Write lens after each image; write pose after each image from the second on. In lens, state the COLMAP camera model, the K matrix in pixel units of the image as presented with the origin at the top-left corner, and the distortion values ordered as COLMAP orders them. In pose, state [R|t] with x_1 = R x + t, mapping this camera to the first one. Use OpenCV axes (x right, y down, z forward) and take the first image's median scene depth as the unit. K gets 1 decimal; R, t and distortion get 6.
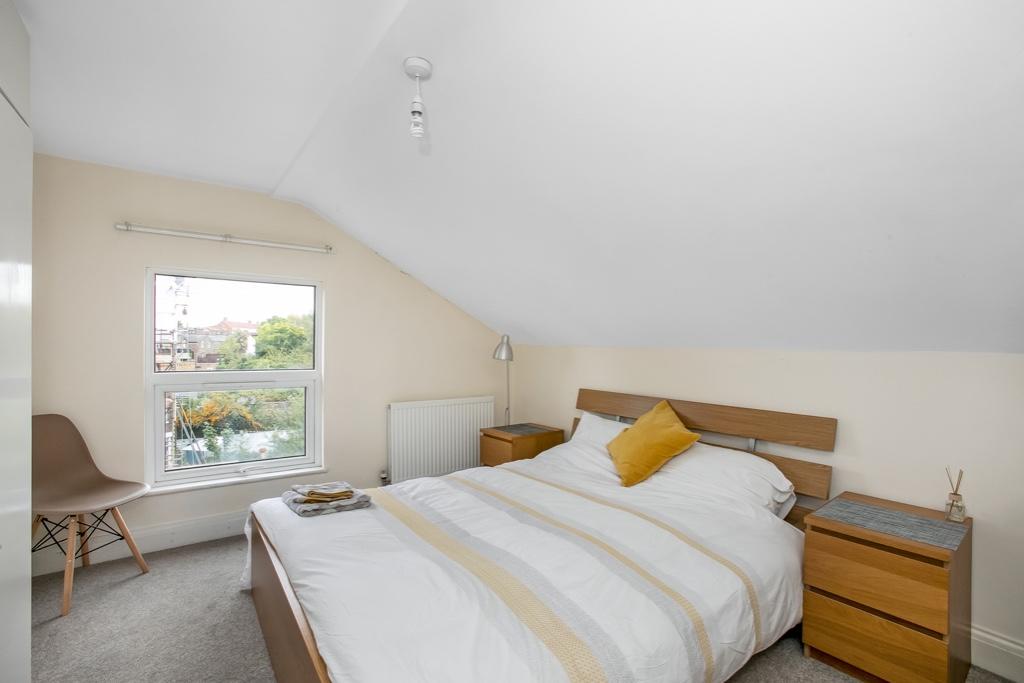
lens RADIAL K [[462.0, 0, 531.2], [0, 462.0, 326.2], [0, 0, 1]] dist [-0.034278, 0.029913]
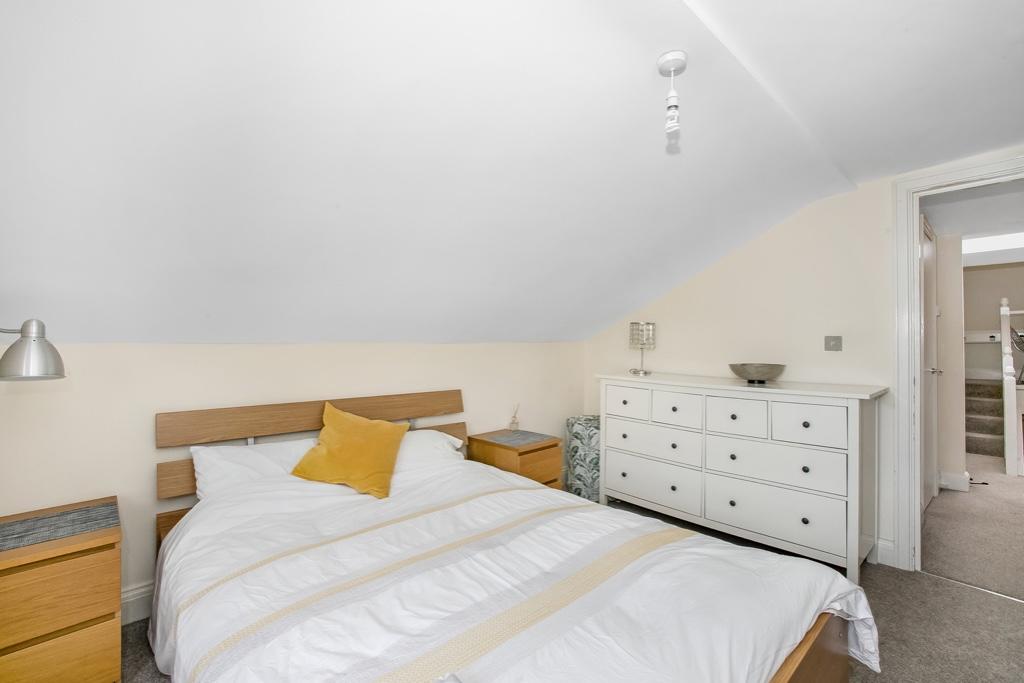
lens RADIAL K [[449.3, 0, 511.0], [0, 449.3, 333.5], [0, 0, 1]] dist [-0.000392, 0.028195]
pose [[-0.043228, -0.002904, 0.999061, -0.718190], [-0.050610, 0.998718, 0.000713, 0.013332], [-0.997783, -0.050531, -0.043319, 0.839588]]
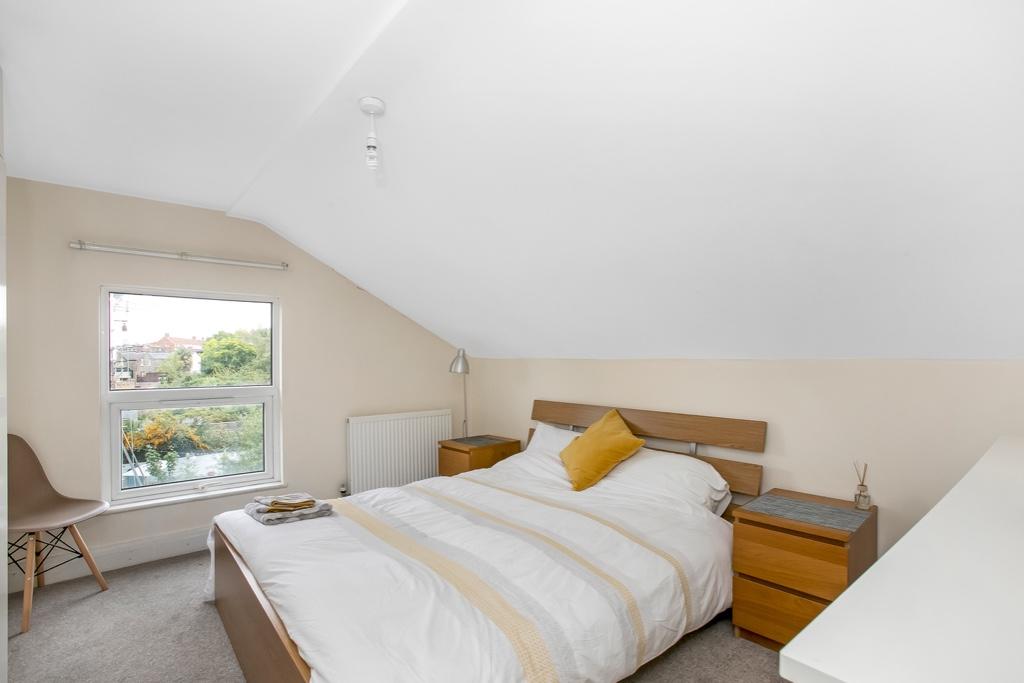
lens RADIAL K [[481.1, 0, 512.0], [0, 481.1, 341.5], [0, 0, 1]] dist [-0.044201, 0.037654]
pose [[0.999202, -0.012867, 0.037823, 0.022114], [0.012635, 0.999900, 0.006356, -0.002738], [-0.037901, -0.005873, 0.999264, -0.093354]]
